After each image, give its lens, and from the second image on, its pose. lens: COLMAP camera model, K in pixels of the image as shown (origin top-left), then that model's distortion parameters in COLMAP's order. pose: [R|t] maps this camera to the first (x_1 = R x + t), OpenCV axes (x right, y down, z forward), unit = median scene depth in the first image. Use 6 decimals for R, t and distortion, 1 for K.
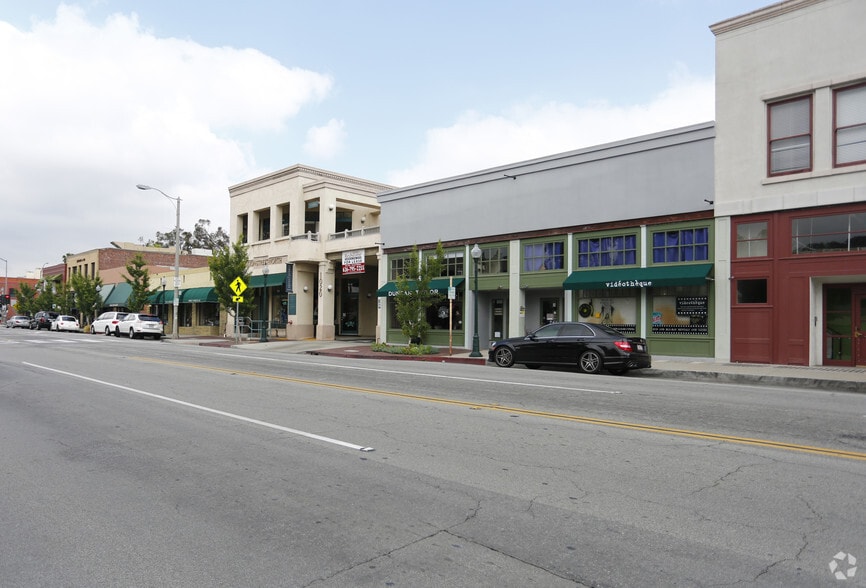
lens RADIAL K [[579.5, 0, 407.0], [0, 579.5, 312.1], [0, 0, 1]] dist [-0.045136, 0.013106]
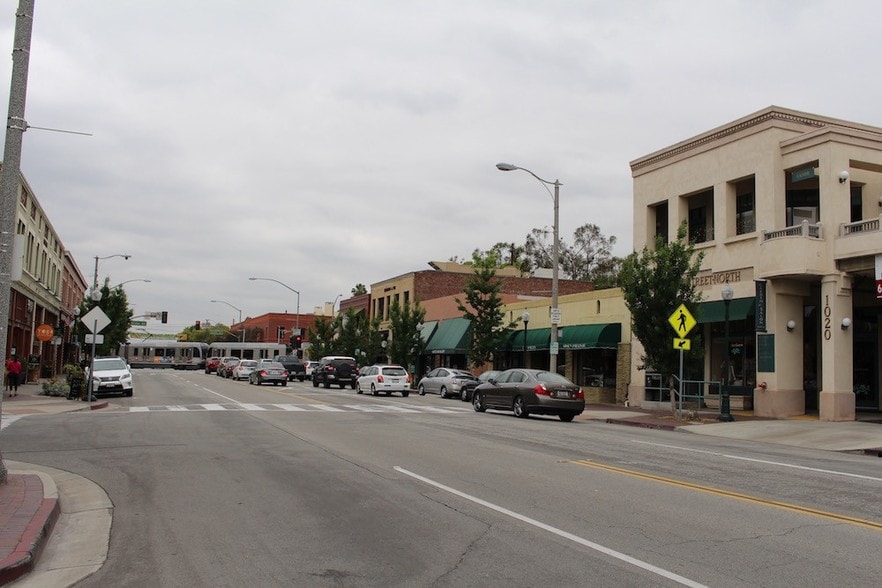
lens RADIAL K [[806.0, 0, 503.6], [0, 806.0, 290.9], [0, 0, 1]] dist [-0.006662, -0.002347]
pose [[0.941585, -0.019526, -0.336210, -0.185009], [-0.010148, 0.996220, -0.086276, -0.004004], [0.336623, 0.084648, 0.937827, 0.191085]]
